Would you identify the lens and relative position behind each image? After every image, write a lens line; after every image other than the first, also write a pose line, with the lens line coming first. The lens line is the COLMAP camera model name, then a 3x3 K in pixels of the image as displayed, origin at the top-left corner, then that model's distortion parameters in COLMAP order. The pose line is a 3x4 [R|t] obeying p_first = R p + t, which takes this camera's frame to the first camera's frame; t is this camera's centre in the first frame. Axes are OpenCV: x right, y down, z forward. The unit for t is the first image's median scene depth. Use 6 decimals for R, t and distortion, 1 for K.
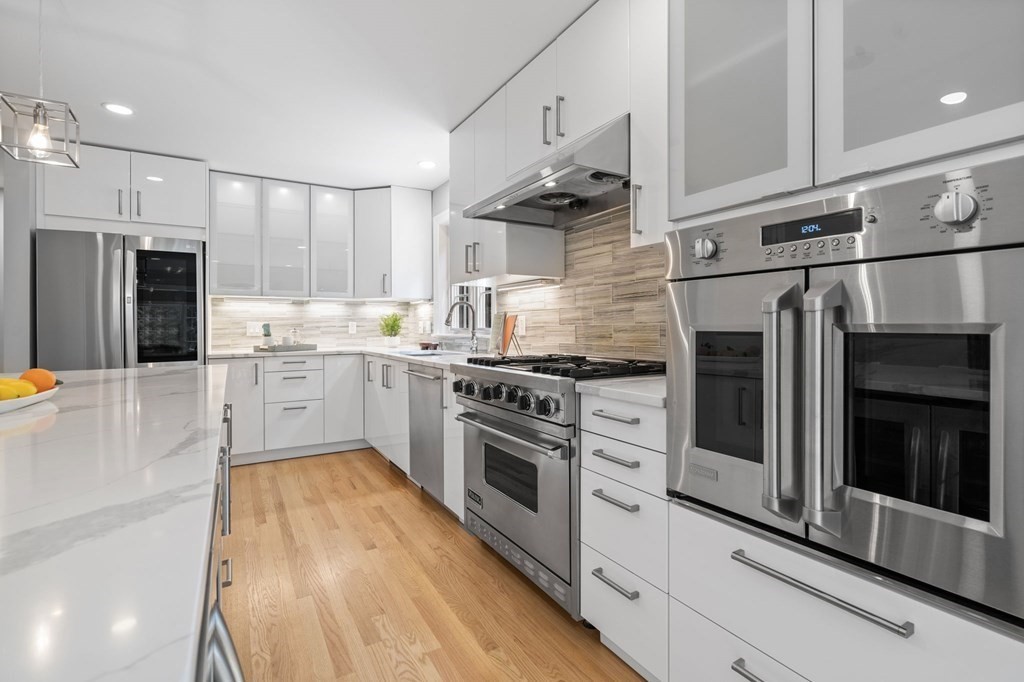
lens RADIAL K [[477.5, 0, 513.3], [0, 477.5, 324.3], [0, 0, 1]] dist [-0.001270, -0.000907]
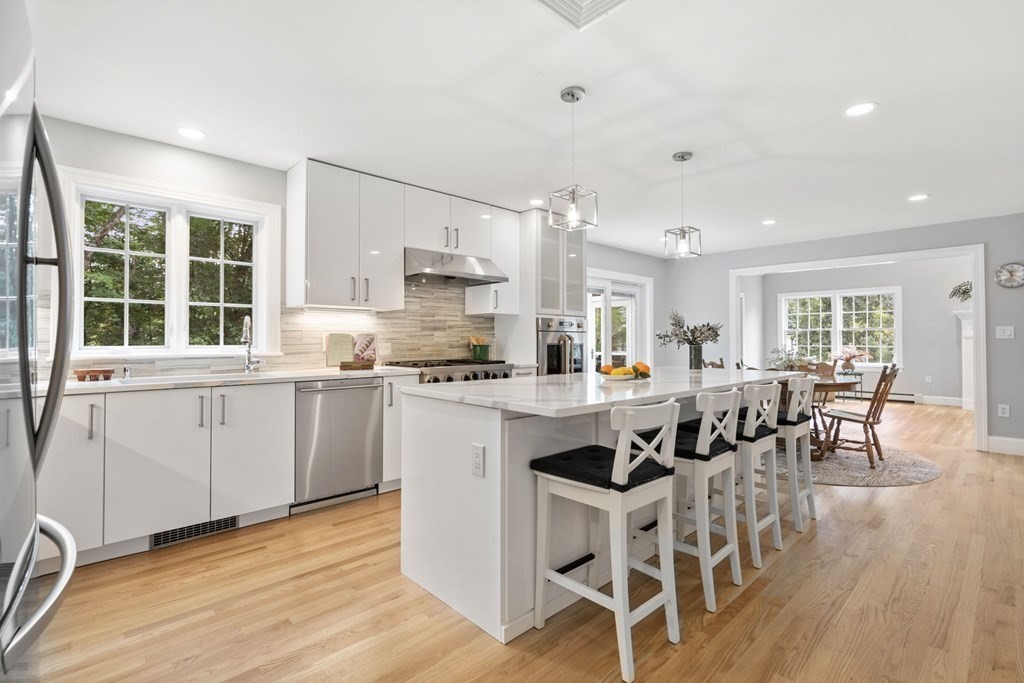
lens RADIAL K [[477.5, 0, 508.1], [0, 477.5, 333.5], [0, 0, 1]] dist [-0.001270, -0.000907]
pose [[-0.203468, 0.011968, 0.979008, -1.660914], [-0.010968, 0.999835, -0.014502, -0.011352], [-0.979020, -0.013688, -0.203304, 1.050893]]
